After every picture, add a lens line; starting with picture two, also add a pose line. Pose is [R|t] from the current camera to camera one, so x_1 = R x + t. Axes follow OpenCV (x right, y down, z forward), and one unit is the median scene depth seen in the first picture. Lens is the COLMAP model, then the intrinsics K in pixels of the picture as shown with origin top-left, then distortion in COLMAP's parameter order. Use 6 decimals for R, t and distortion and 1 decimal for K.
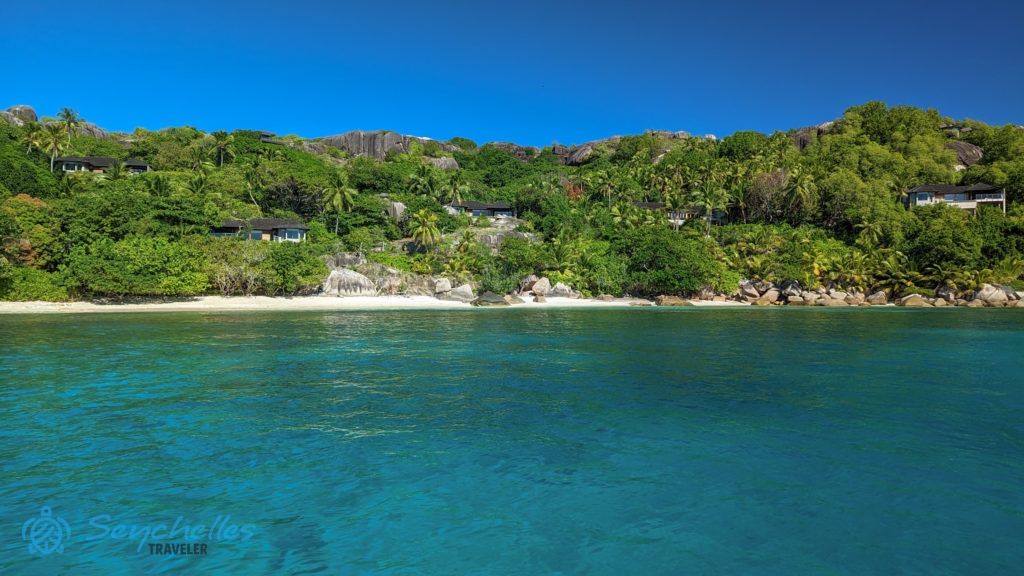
lens RADIAL K [[718.3, 0, 512.0], [0, 718.3, 288.0], [0, 0, 1]] dist [0.076806, -0.082248]
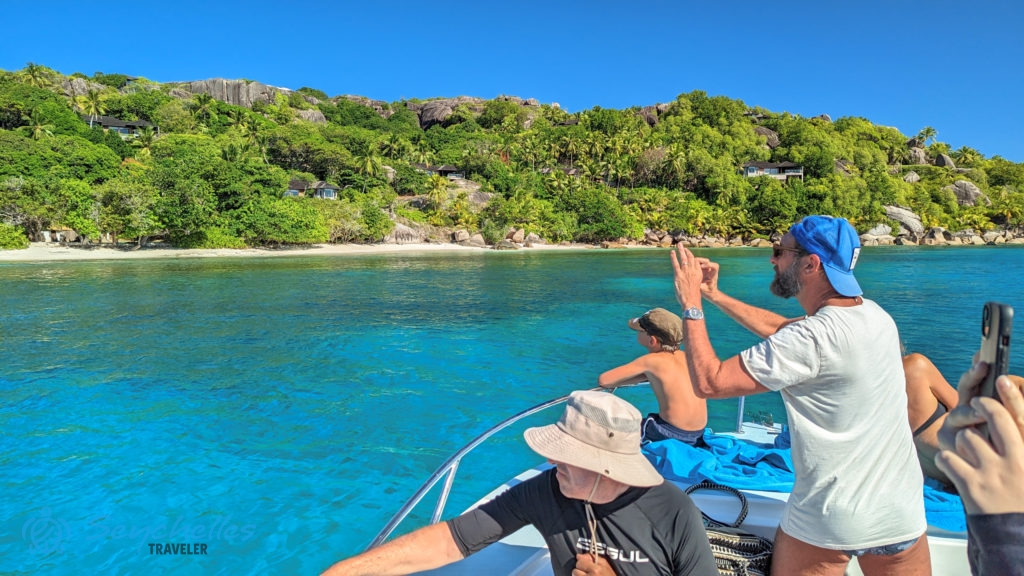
lens RADIAL K [[718.3, 0, 512.0], [0, 718.3, 288.0], [0, 0, 1]] dist [0.076806, -0.082248]
pose [[0.954566, -0.027562, 0.296722, -0.341282], [0.005743, 0.997230, 0.074158, -0.003399], [-0.297944, -0.069085, 0.952080, -0.246080]]
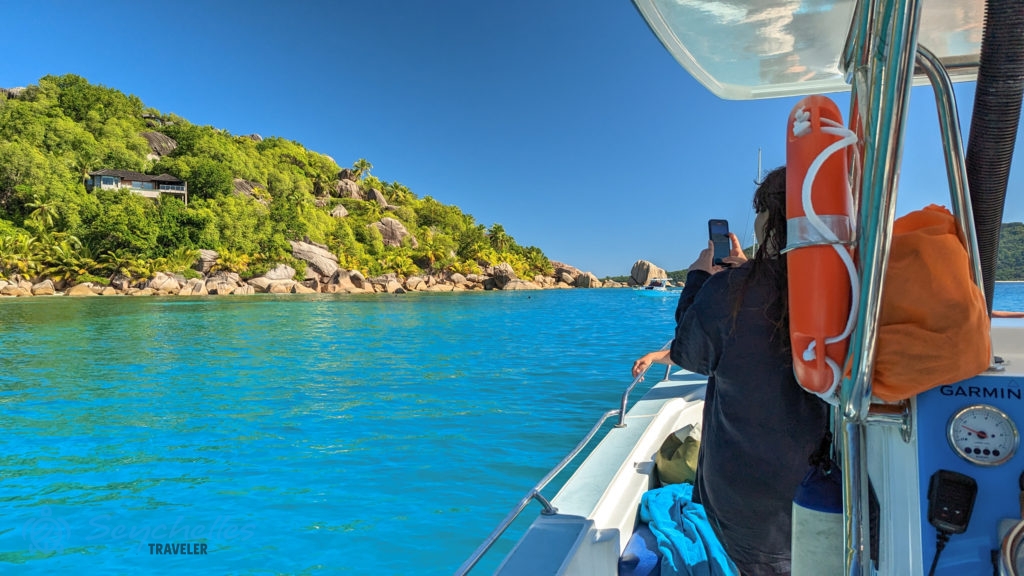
lens RADIAL K [[718.3, 0, 512.0], [0, 718.3, 288.0], [0, 0, 1]] dist [0.076806, -0.082248]
pose [[0.578555, -0.008157, 0.815602, 0.096296], [-0.003600, 0.999915, 0.012554, 0.001360], [-0.815635, -0.010199, 0.578476, 0.015233]]
